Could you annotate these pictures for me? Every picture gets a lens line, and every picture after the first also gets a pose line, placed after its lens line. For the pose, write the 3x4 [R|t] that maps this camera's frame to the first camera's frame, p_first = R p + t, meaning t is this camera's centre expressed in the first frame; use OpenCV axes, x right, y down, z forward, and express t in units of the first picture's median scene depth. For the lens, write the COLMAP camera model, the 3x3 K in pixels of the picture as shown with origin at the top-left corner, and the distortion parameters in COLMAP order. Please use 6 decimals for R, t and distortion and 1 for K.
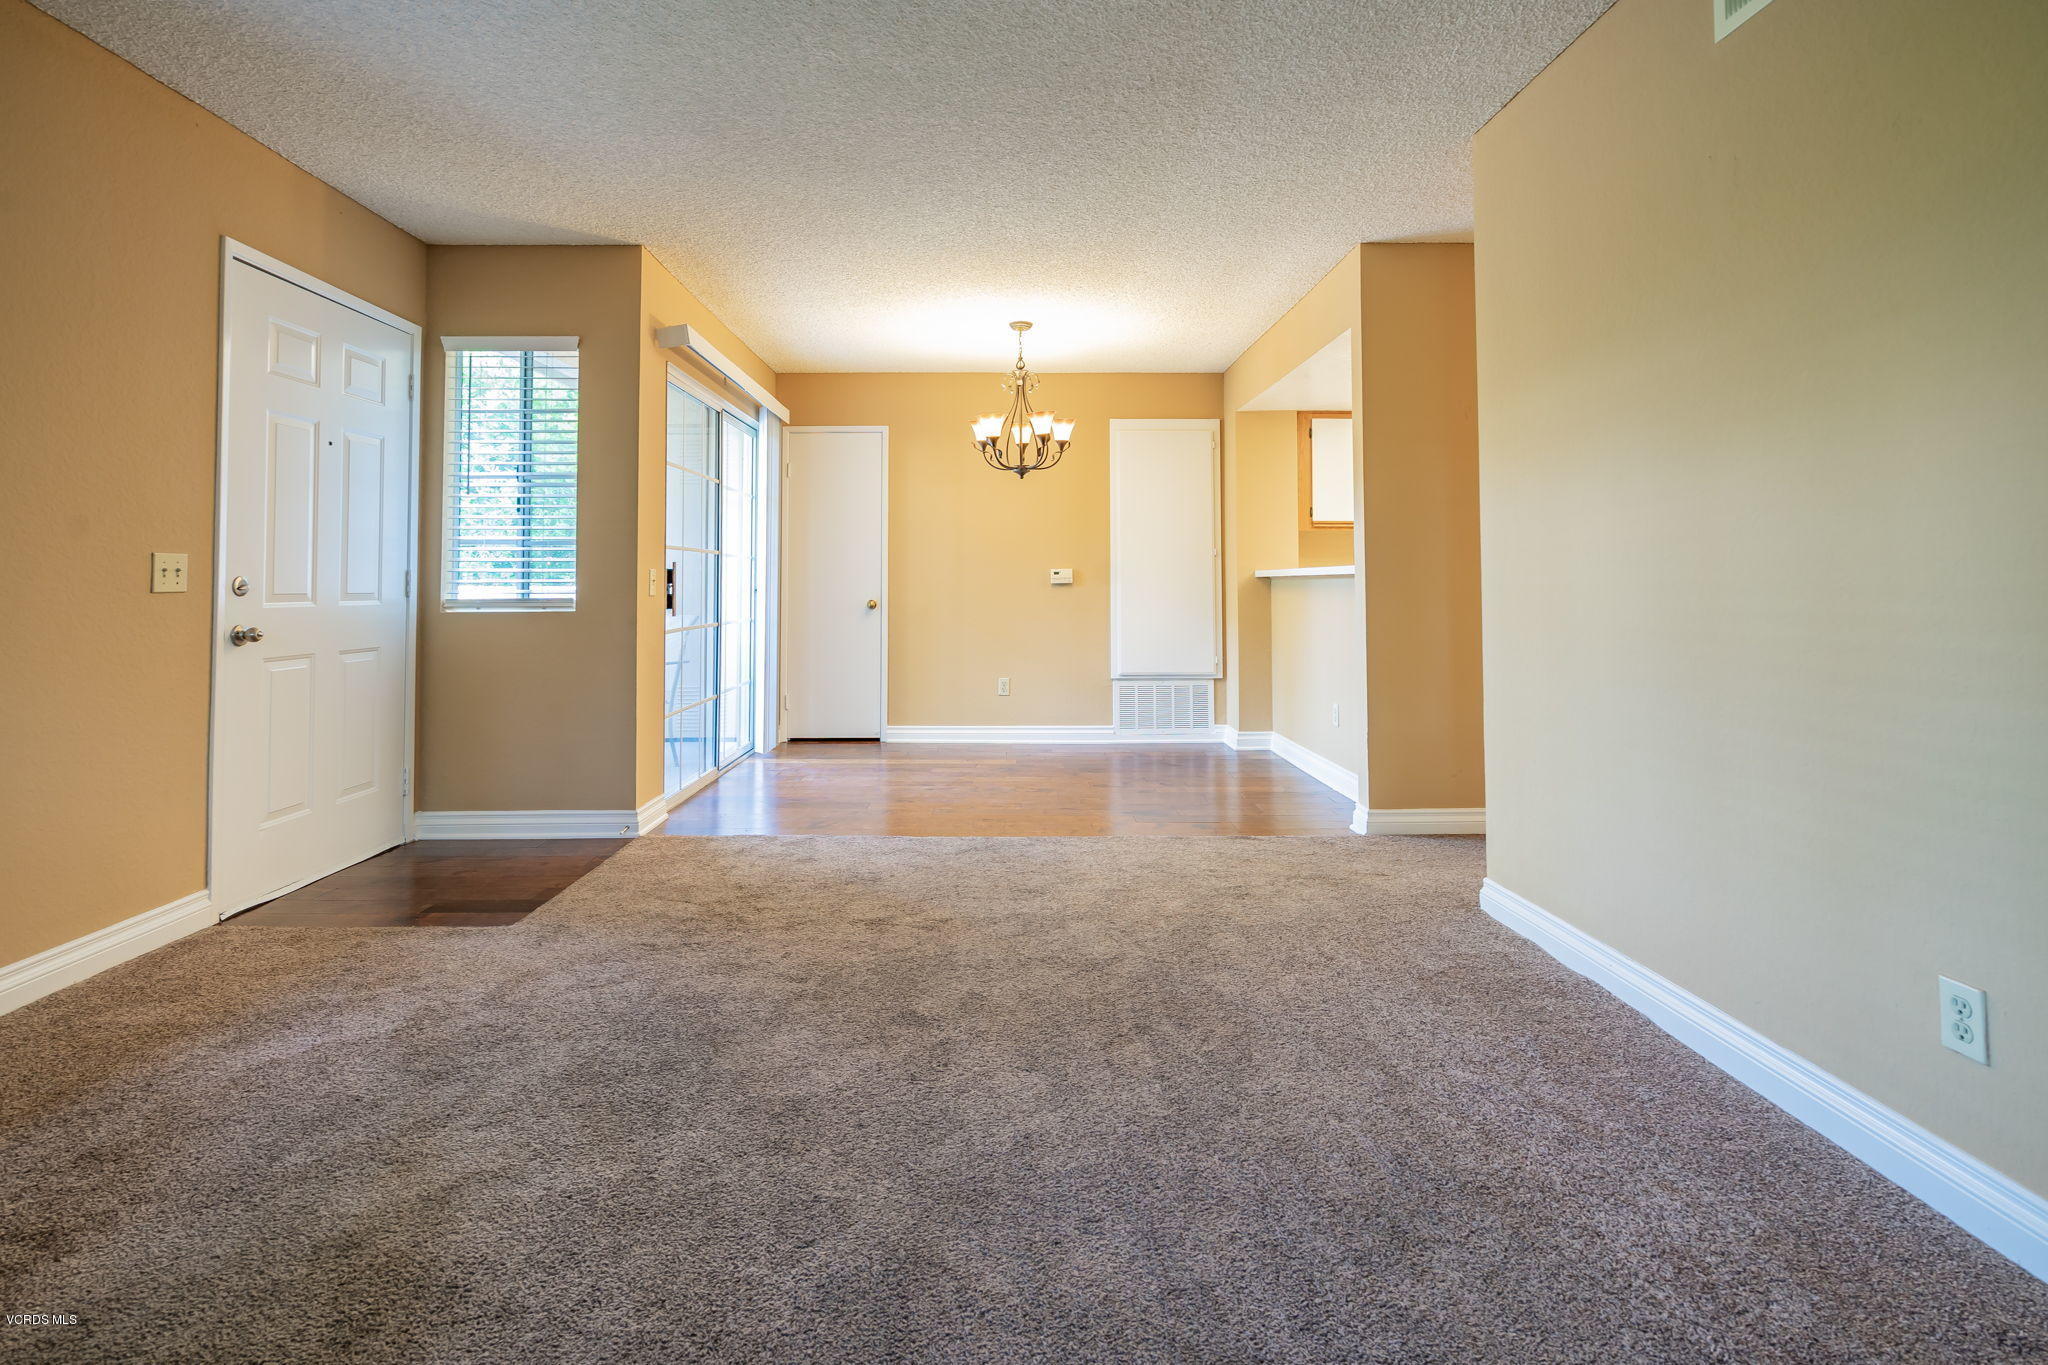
lens RADIAL K [[993.8, 0, 1023.3], [0, 993.8, 558.0], [0, 0, 1]] dist [-0.003151, 0.001822]
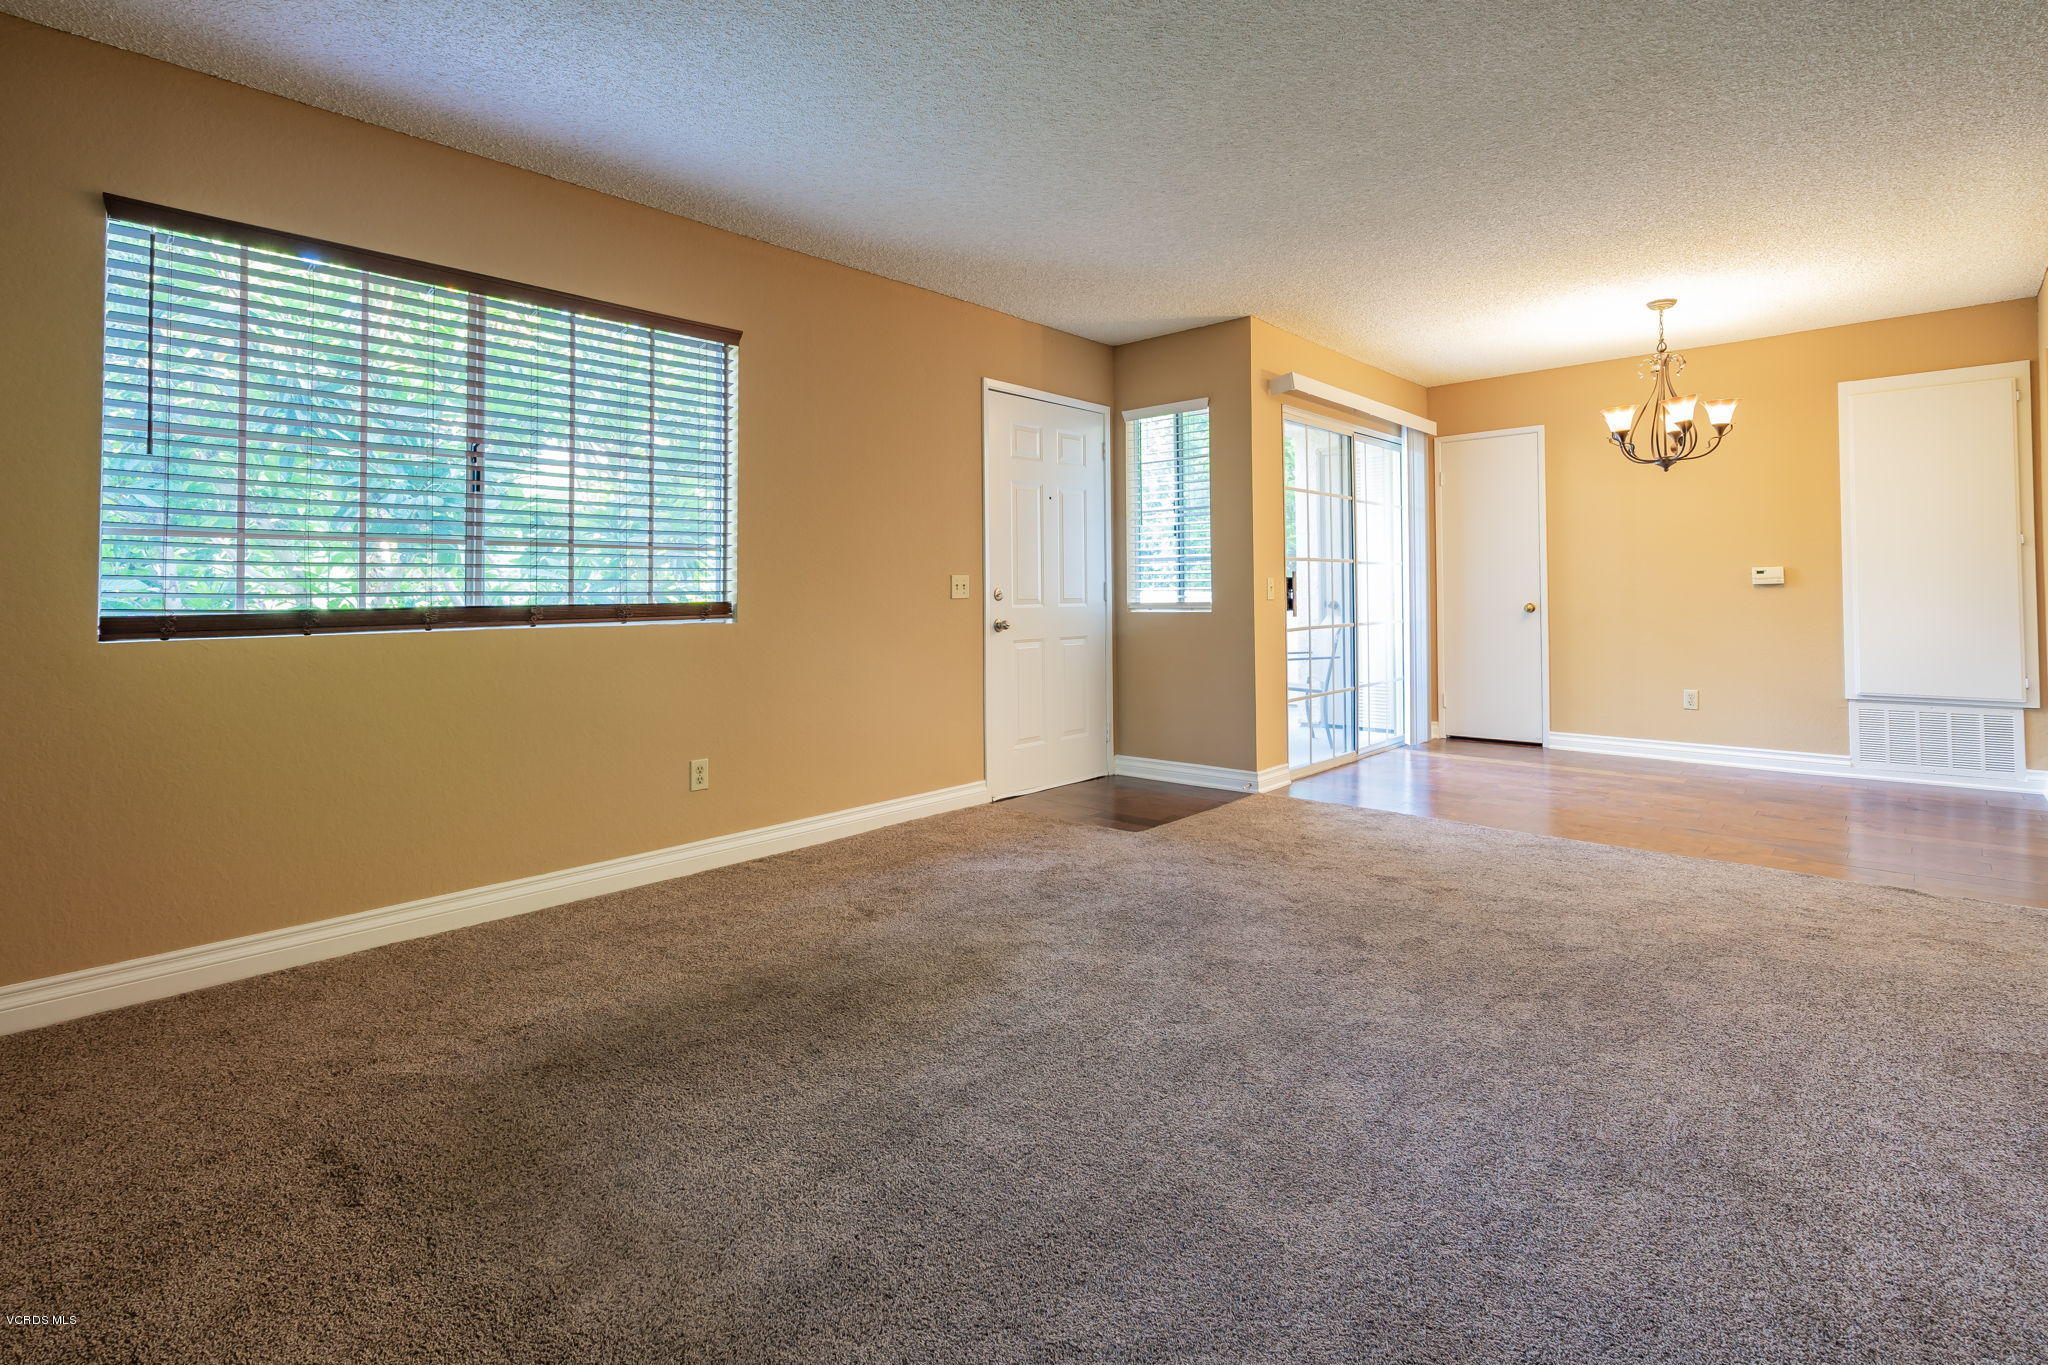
lens RADIAL K [[997.9, 0, 1026.2], [0, 997.9, 578.6], [0, 0, 1]] dist [-0.000131, 0.001127]
pose [[0.726861, -0.015879, -0.686601, 0.228302], [0.028753, 0.999560, 0.007322, -0.005022], [0.686182, -0.025064, 0.726998, -0.088563]]
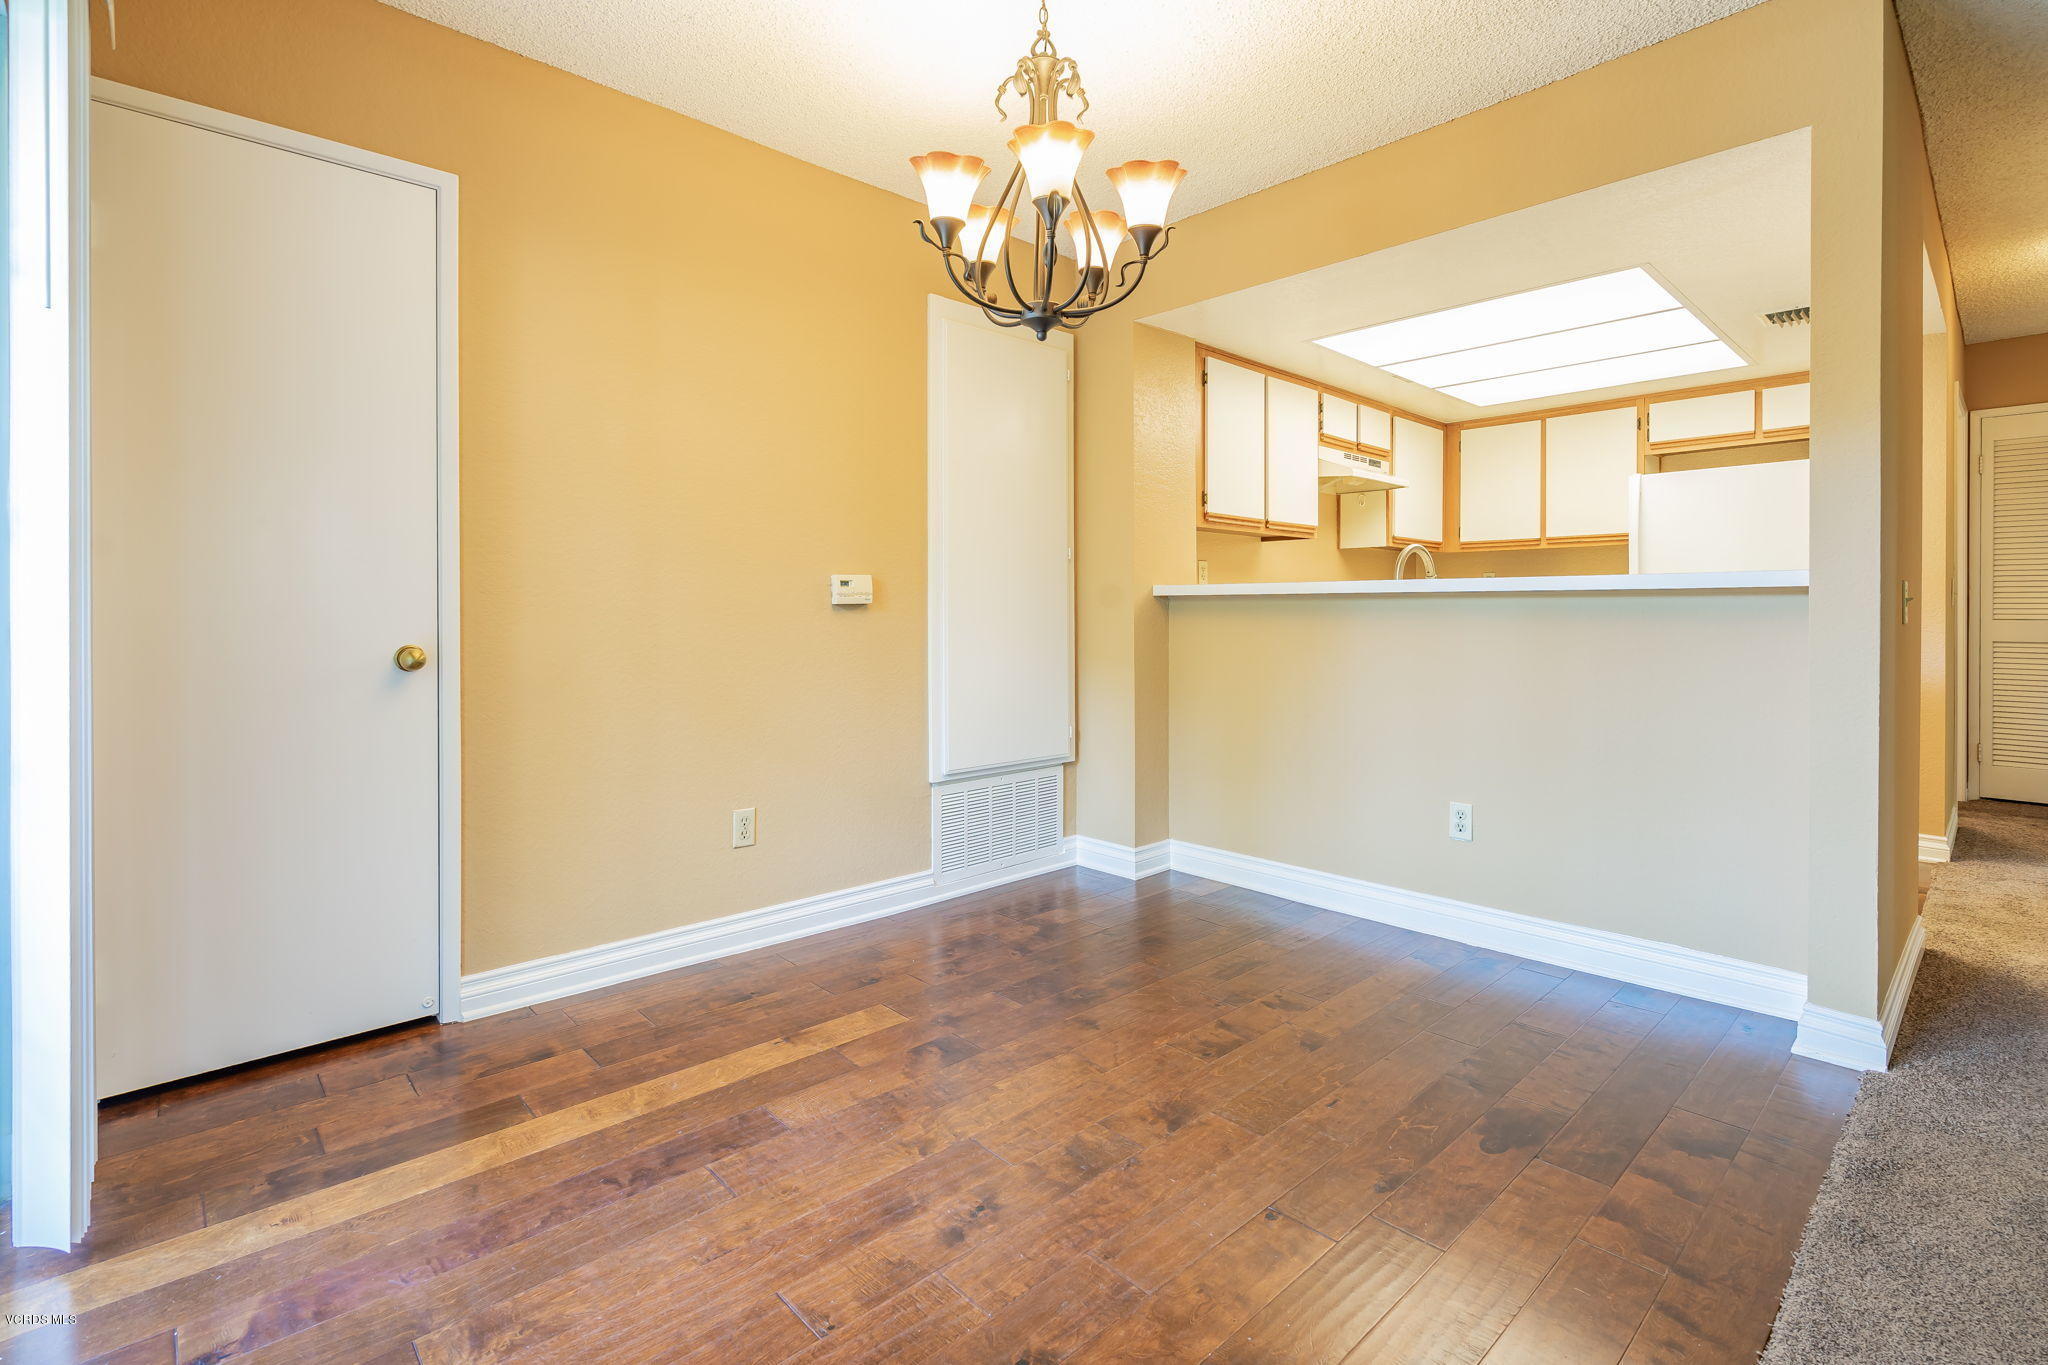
lens RADIAL K [[955.3, 0, 1023.8], [0, 955.3, 617.7], [0, 0, 1]] dist [-0.000314, 0.000655]
pose [[0.739390, -0.001840, 0.673275, -0.305979], [-0.021058, 0.999444, 0.025857, 0.025234], [-0.672948, -0.033296, 0.738940, 0.817861]]
